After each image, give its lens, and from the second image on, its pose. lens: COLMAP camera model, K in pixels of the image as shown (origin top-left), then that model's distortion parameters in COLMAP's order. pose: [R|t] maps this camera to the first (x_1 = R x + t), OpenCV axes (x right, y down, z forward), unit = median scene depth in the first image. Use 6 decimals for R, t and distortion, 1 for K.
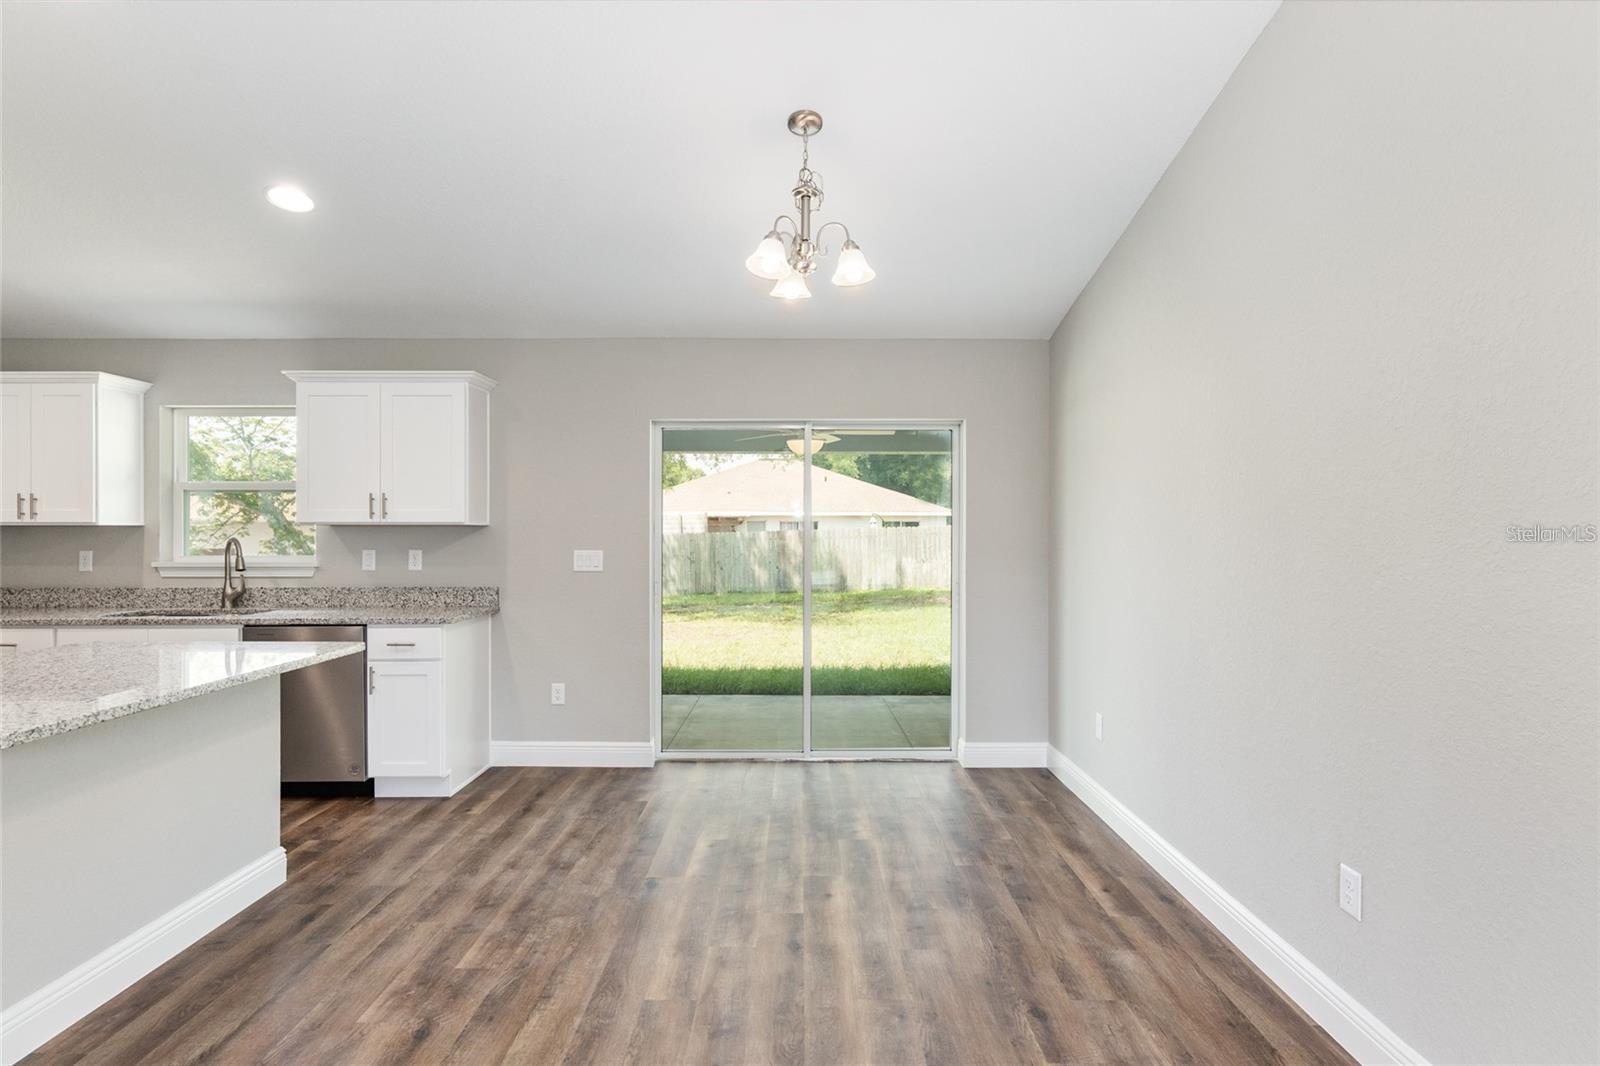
lens RADIAL K [[817.8, 0, 799.3], [0, 817.8, 534.1], [0, 0, 1]] dist [-0.001057, 0.000731]
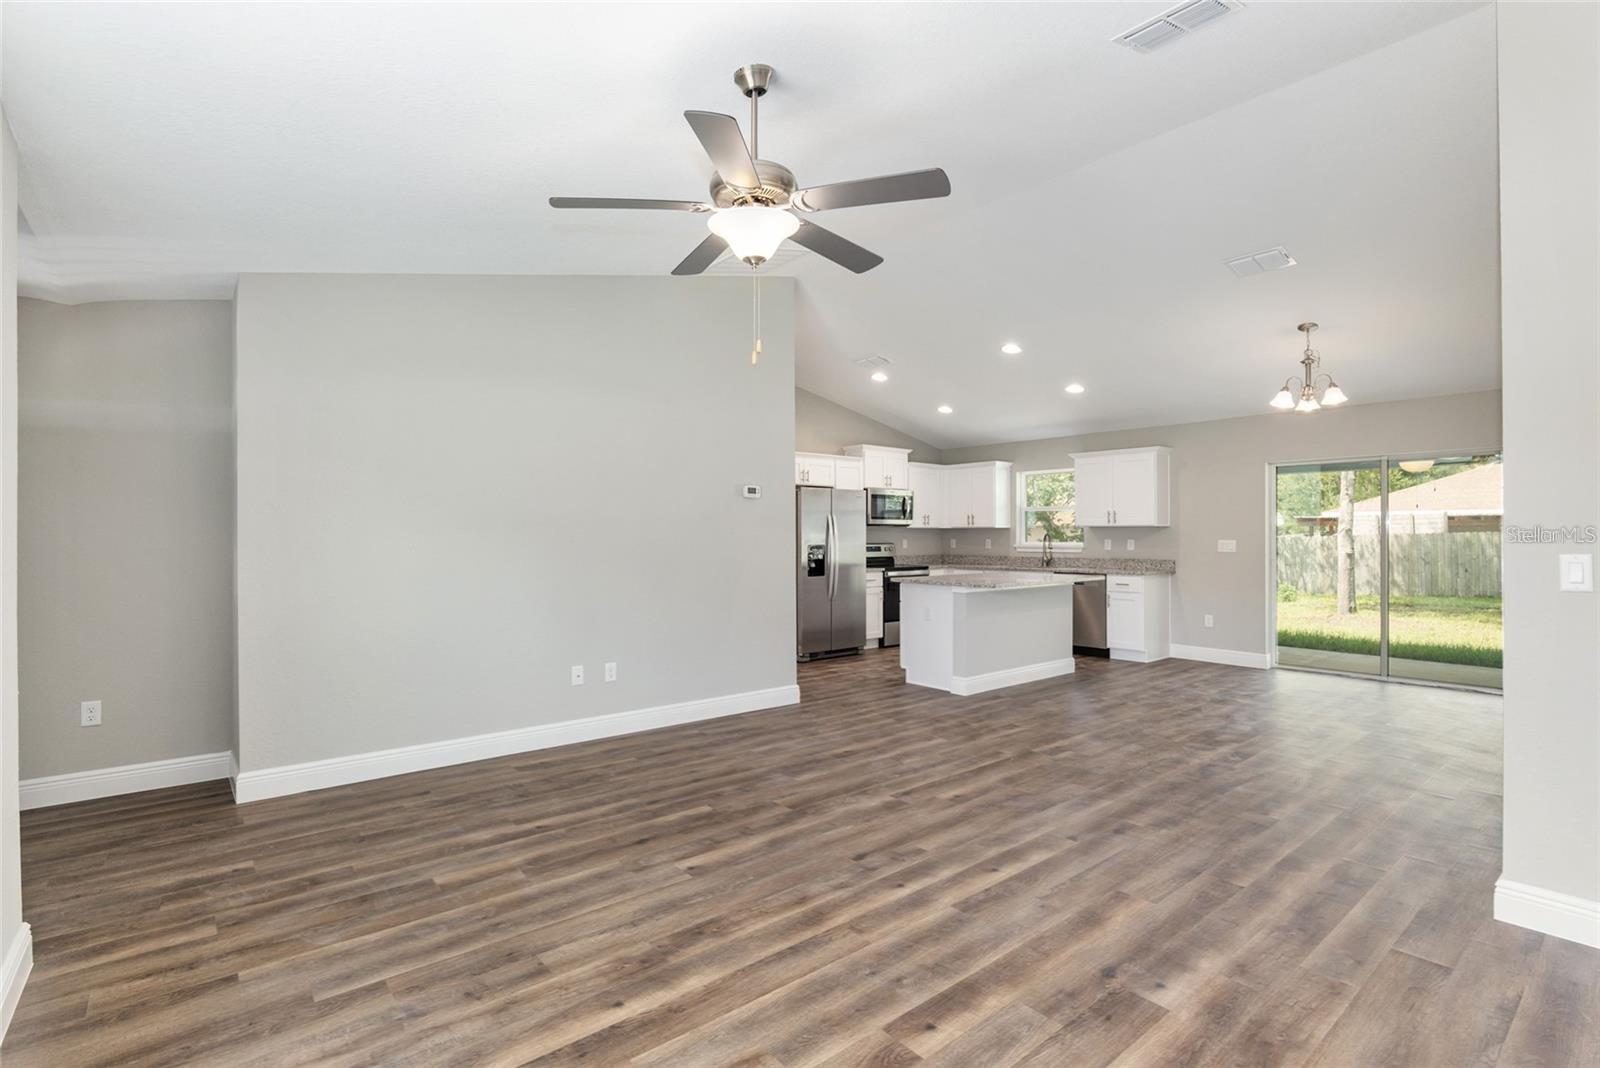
lens RADIAL K [[758.9, 0, 799.6], [0, 758.9, 530.5], [0, 0, 1]] dist [-0.017322, 0.001296]
pose [[0.639852, -0.004893, -0.768482, 0.448826], [-0.000889, 0.999974, -0.007108, 0.013058], [0.768497, 0.005231, 0.639831, -0.827491]]
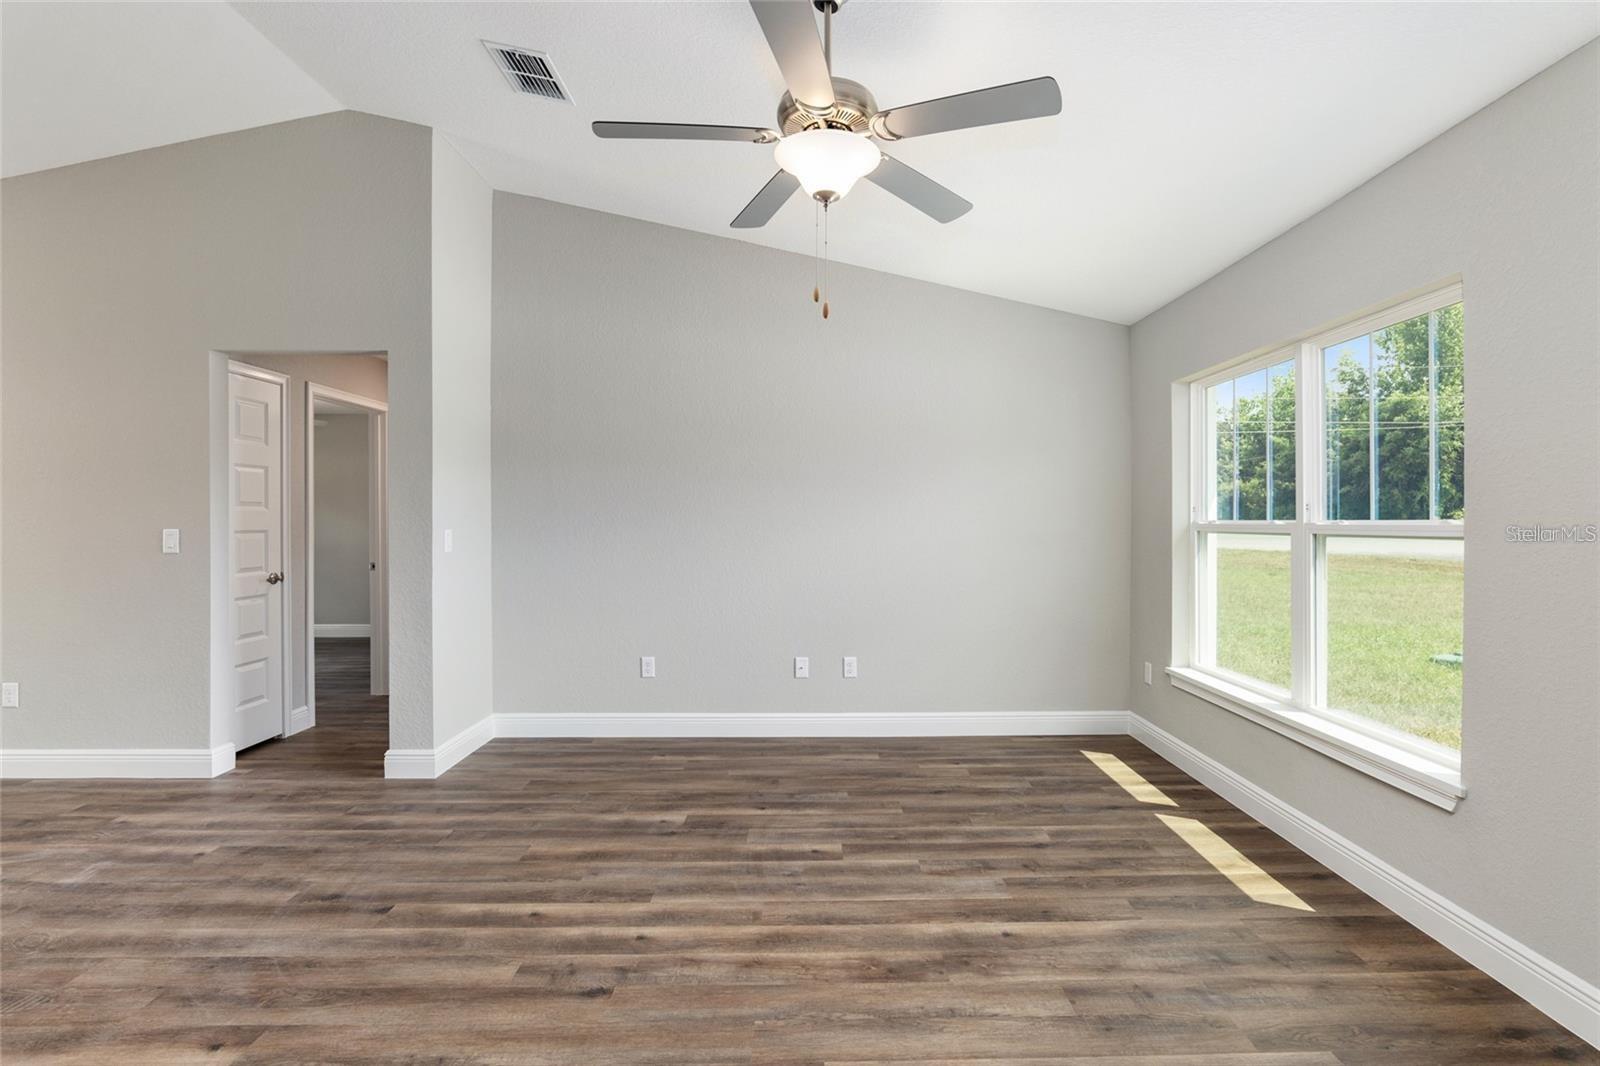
lens RADIAL K [[754.7, 0, 832.6], [0, 754.7, 527.8], [0, 0, 1]] dist [-0.017541, 0.001288]
pose [[-0.029434, -0.006476, 0.999546, -0.572764], [0.000690, 0.999979, 0.006499, 0.017982], [-0.999566, 0.000881, -0.029429, -0.450428]]
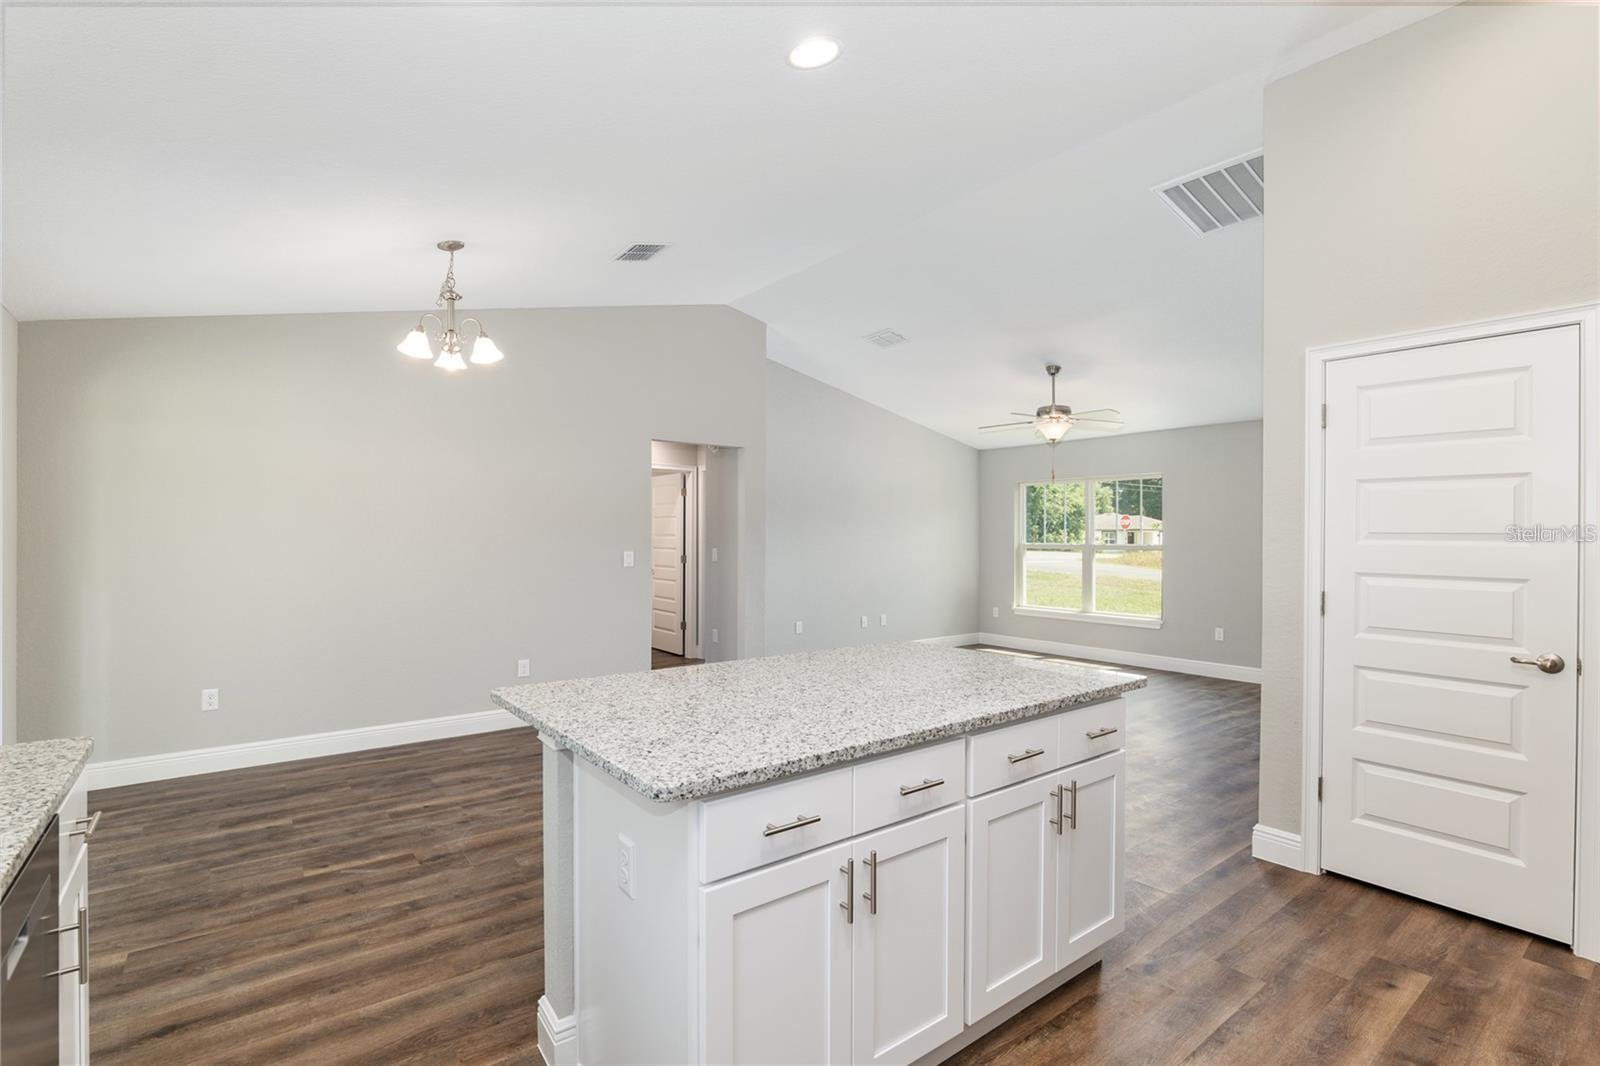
lens RADIAL K [[741.9, 0, 800.0], [0, 741.9, 533.0], [0, 0, 1]] dist [-0.023713, 0.006465]
pose [[-0.611475, 0.000152, 0.791264, -0.955778], [-0.001880, 0.999997, -0.001645, -0.008358], [-0.791261, -0.002494, -0.611473, 0.916802]]
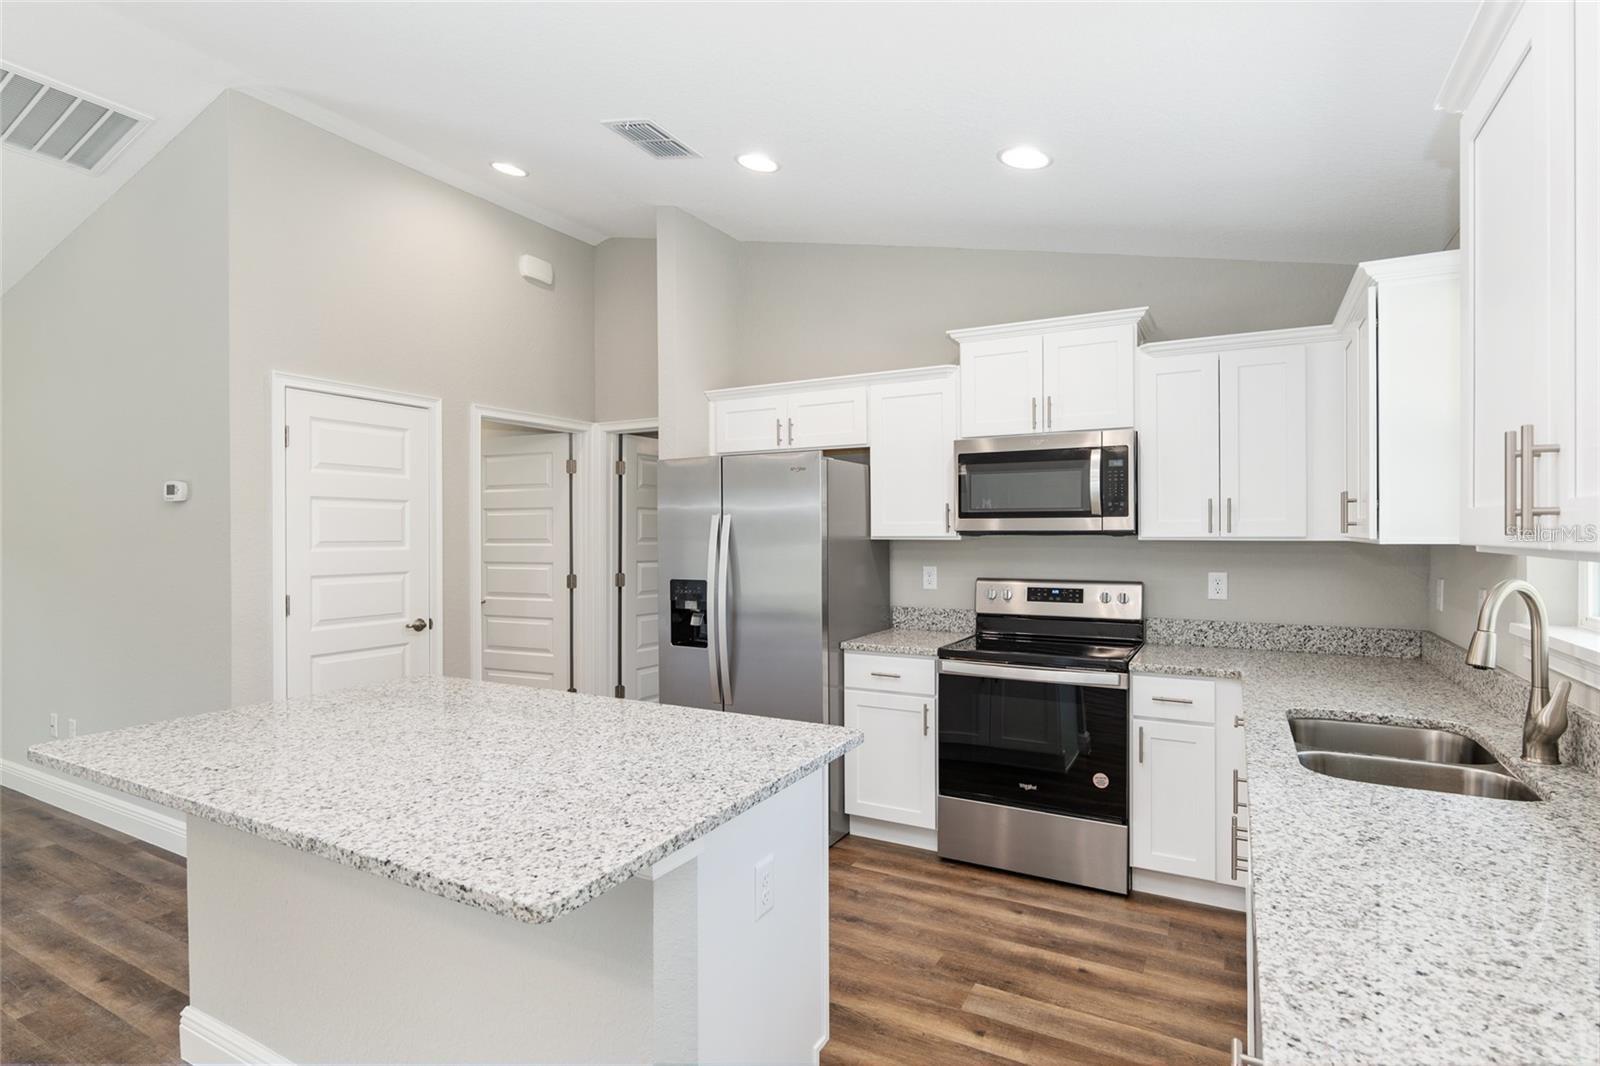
lens RADIAL K [[796.5, 0, 800.0], [0, 796.5, 533.0], [0, 0, 1]] dist [-0.005668, 0.000080]
pose [[-0.481412, 0.004048, -0.876485, -0.219664], [0.002035, 0.999992, 0.003501, -0.022165], [0.876492, -0.000099, -0.481417, 0.970935]]
